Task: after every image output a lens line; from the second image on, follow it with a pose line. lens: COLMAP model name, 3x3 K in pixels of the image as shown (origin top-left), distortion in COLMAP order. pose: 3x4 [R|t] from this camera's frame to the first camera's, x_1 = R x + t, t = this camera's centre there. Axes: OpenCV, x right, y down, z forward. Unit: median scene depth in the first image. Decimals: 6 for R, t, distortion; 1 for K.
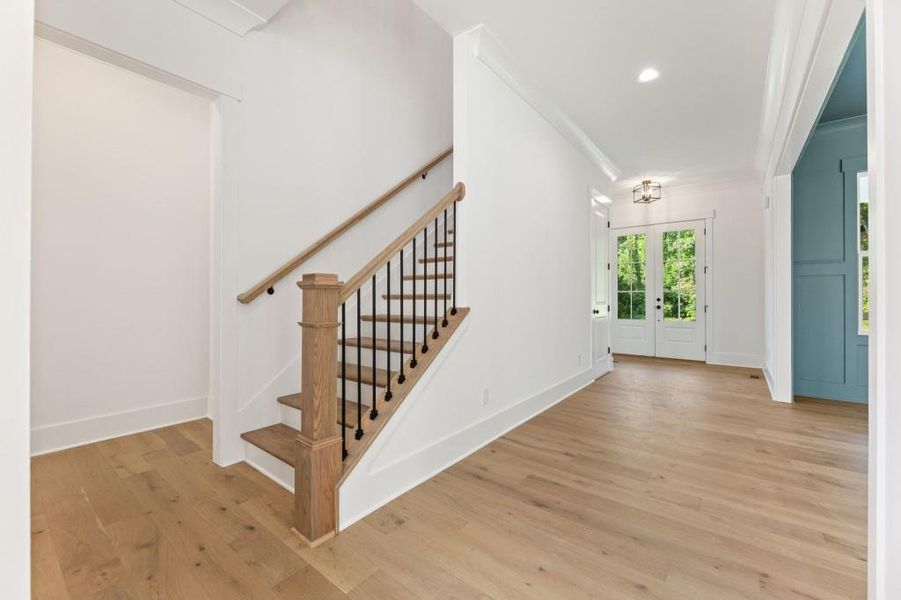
lens RADIAL K [[367.1, 0, 450.2], [0, 367.1, 286.3], [0, 0, 1]] dist [-0.000729, -0.000172]
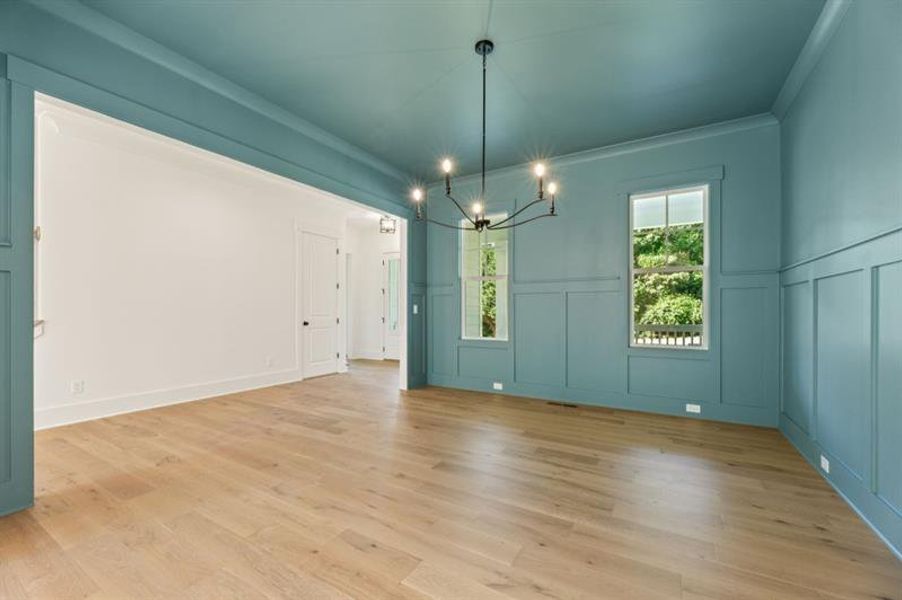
lens RADIAL K [[367.5, 0, 450.7], [0, 367.5, 286.3], [0, 0, 1]] dist [-0.000729, -0.000172]
pose [[0.991903, 0.006108, 0.126854, 1.349088], [-0.001268, 0.999269, -0.038206, -0.014413], [-0.126995, 0.037735, 0.991185, -0.538999]]
